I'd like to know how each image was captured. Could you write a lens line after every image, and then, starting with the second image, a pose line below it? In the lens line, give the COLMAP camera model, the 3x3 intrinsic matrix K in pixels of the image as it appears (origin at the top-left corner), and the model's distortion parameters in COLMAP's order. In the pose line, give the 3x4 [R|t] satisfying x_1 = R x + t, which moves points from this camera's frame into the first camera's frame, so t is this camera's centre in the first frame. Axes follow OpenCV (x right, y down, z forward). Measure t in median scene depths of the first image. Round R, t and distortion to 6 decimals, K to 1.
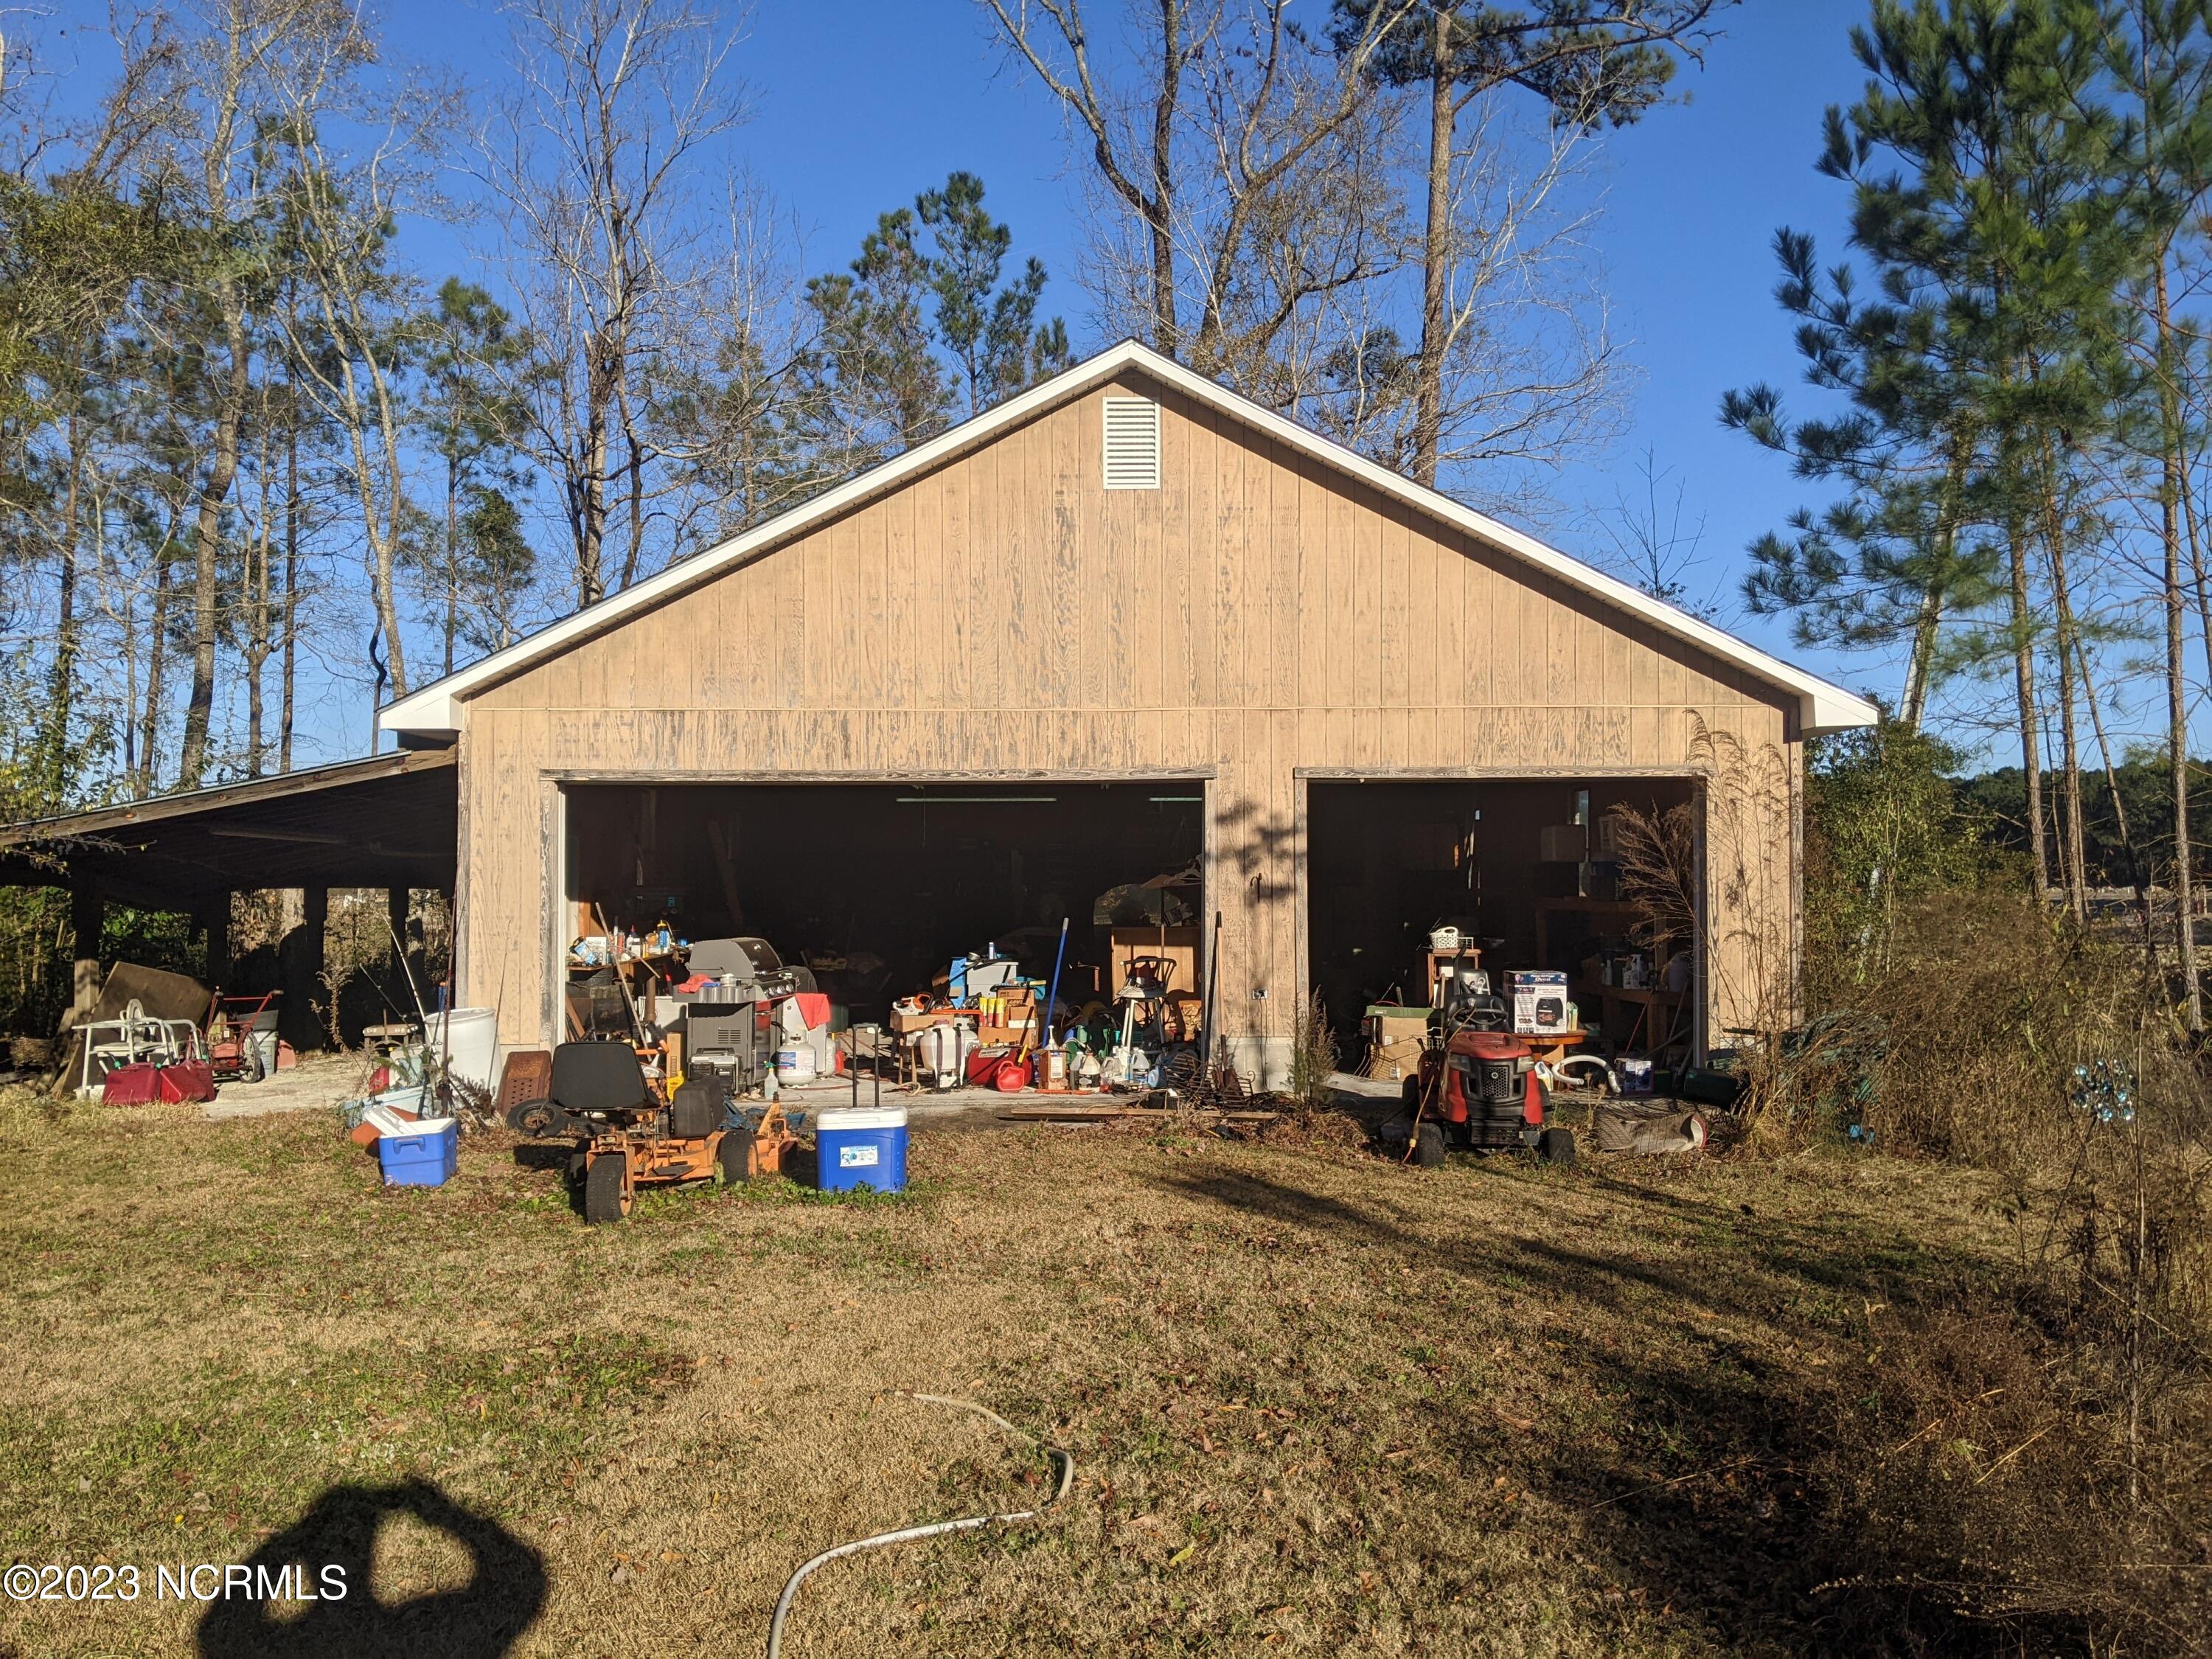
lens RADIAL K [[1762.1, 0, 1122.1], [0, 1762.1, 853.8], [0, 0, 1]] dist [0.112743, -0.193986]
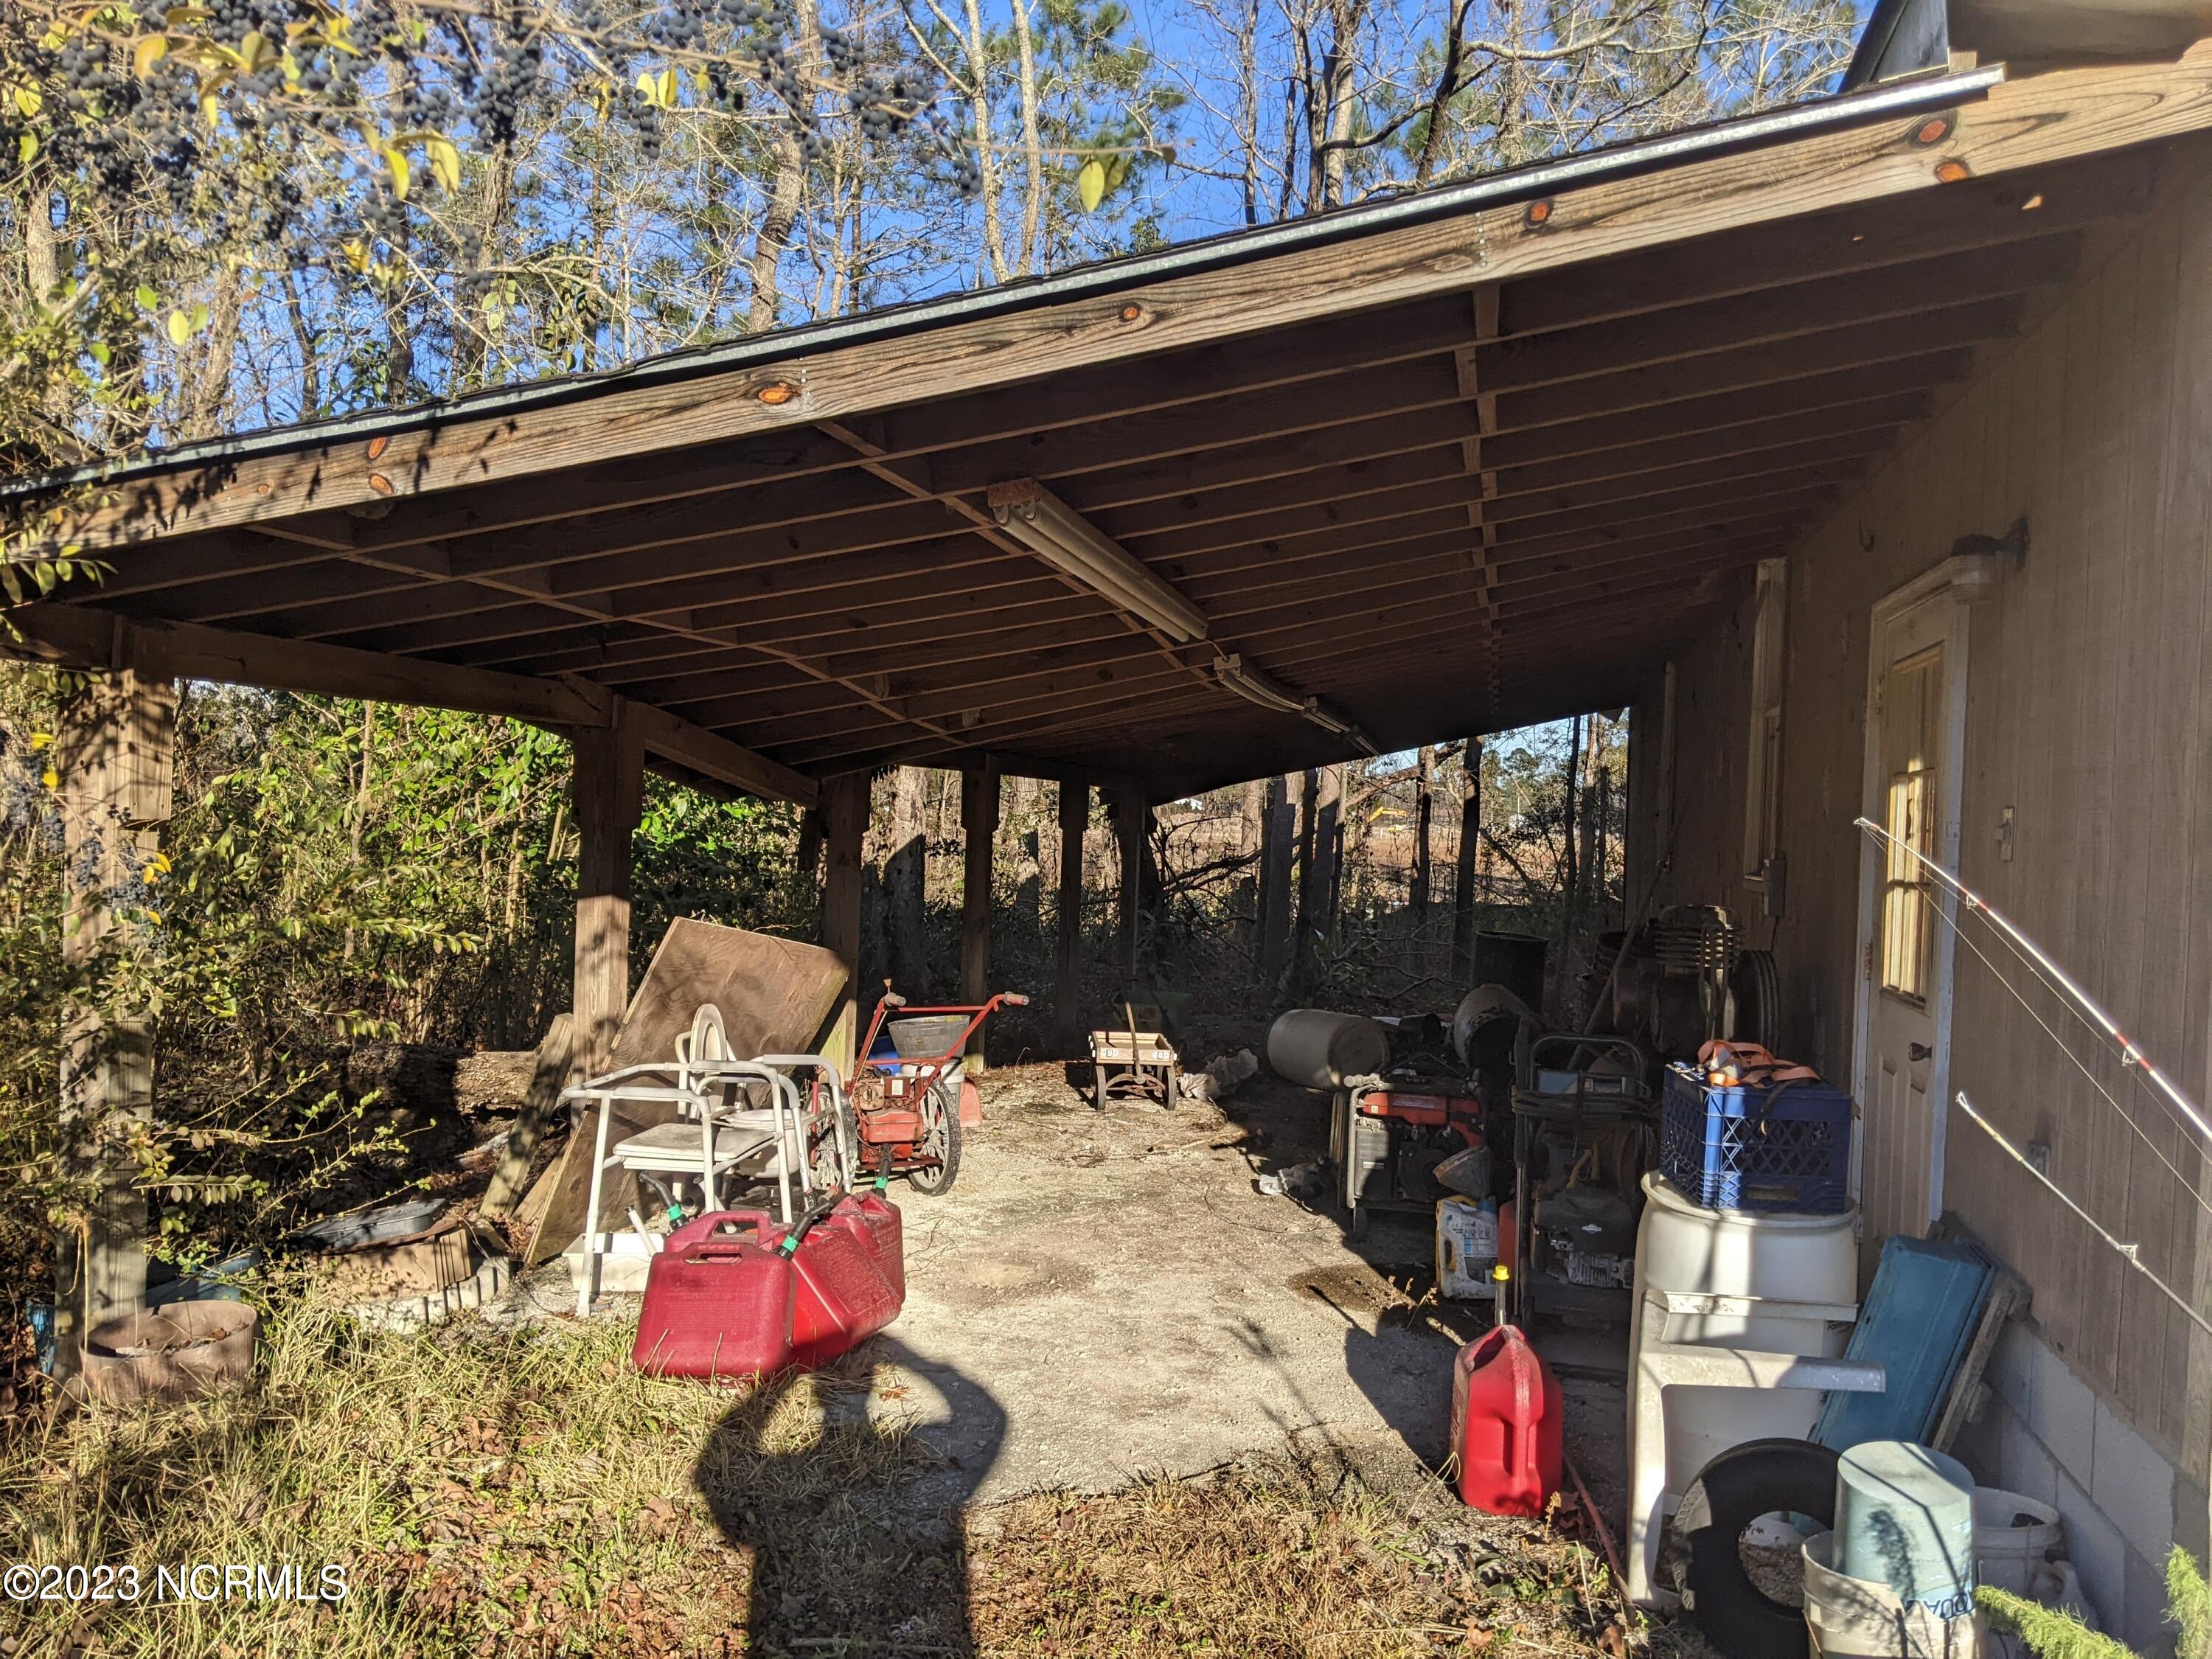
lens RADIAL K [[1738.7, 0, 1120.8], [0, 1738.7, 847.4], [0, 0, 1]] dist [0.108292, -0.184650]
pose [[0.970049, 0.031711, -0.240830, -0.338860], [-0.017629, 0.998018, 0.060403, 0.015941], [0.242268, -0.054348, 0.968686, 0.592946]]
